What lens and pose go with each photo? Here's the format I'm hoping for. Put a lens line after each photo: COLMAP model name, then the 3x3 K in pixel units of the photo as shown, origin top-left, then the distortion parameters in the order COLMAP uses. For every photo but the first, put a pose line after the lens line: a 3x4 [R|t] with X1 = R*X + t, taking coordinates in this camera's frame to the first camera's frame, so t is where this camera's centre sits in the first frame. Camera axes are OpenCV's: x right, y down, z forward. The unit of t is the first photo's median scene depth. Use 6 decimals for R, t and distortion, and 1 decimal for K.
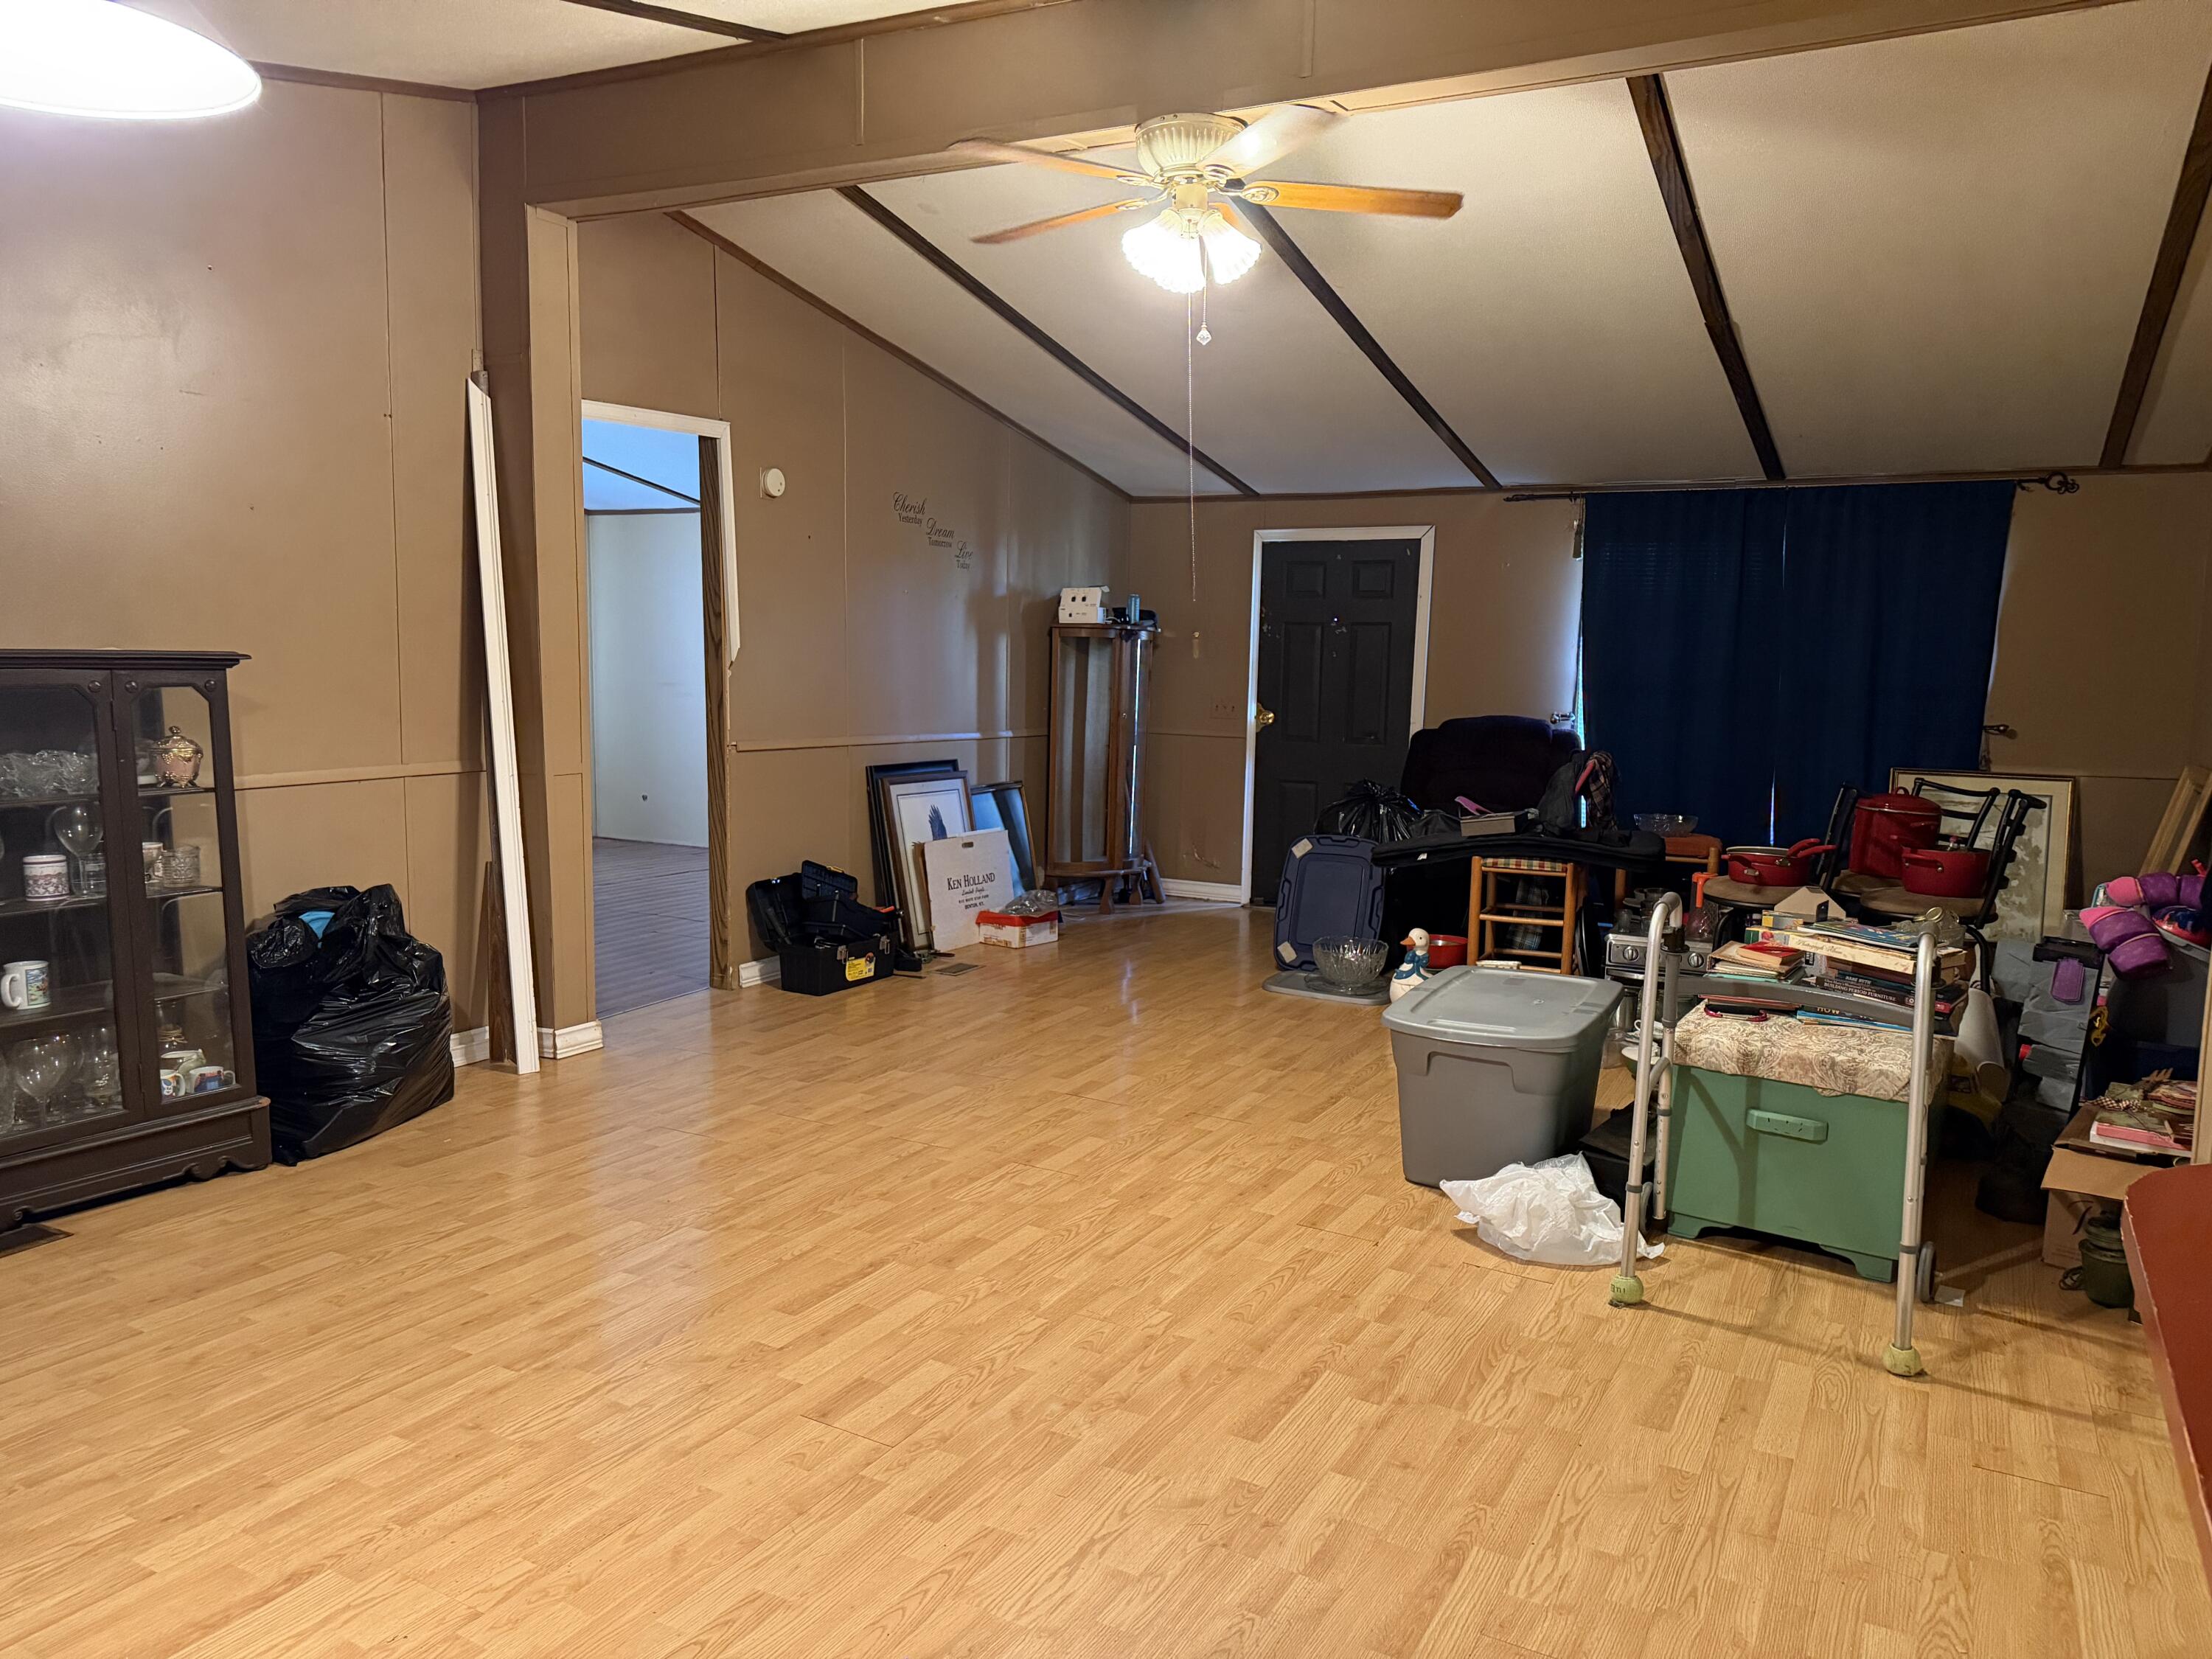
lens RADIAL K [[1549.4, 0, 1109.5], [0, 1549.4, 843.7], [0, 0, 1]] dist [0.041819, -0.051439]
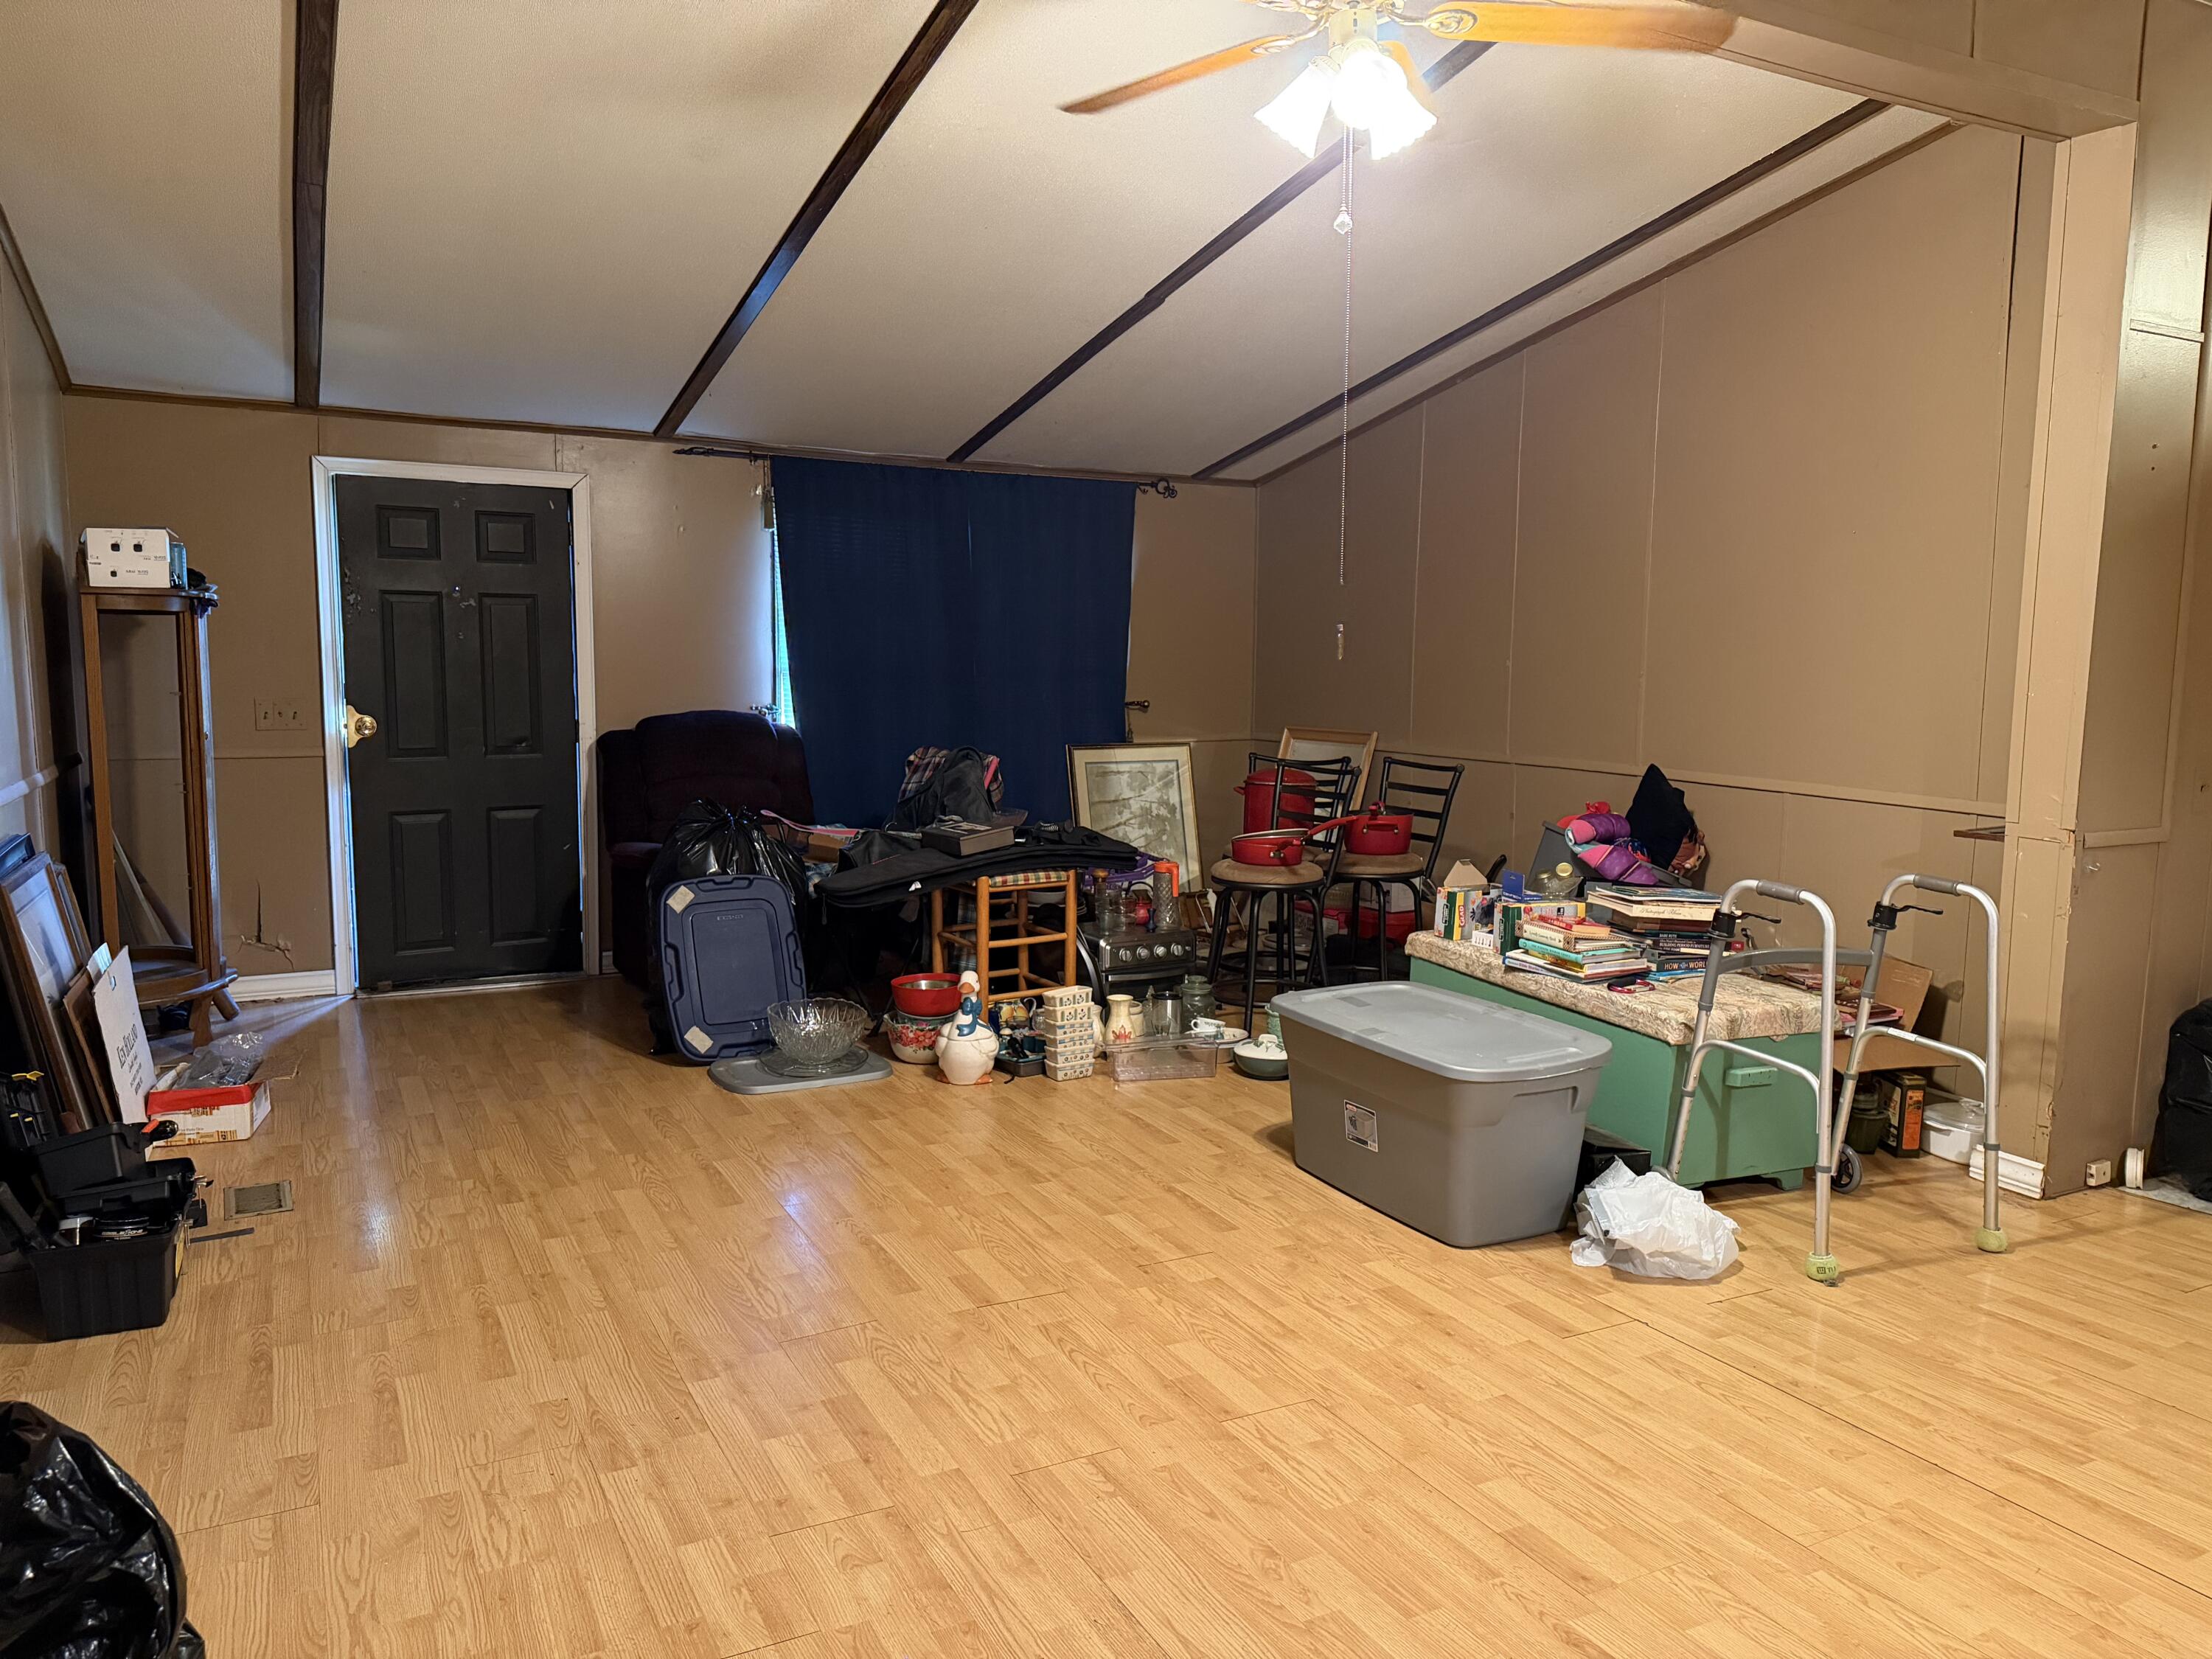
lens RADIAL K [[1549.4, 0, 1116.1], [0, 1549.4, 816.1], [0, 0, 1]] dist [0.041819, -0.051439]
pose [[0.548206, -0.099910, 0.830354, -0.418200], [0.099930, 0.993551, 0.053572, -0.061729], [-0.830352, 0.053609, 0.554655, 0.449748]]
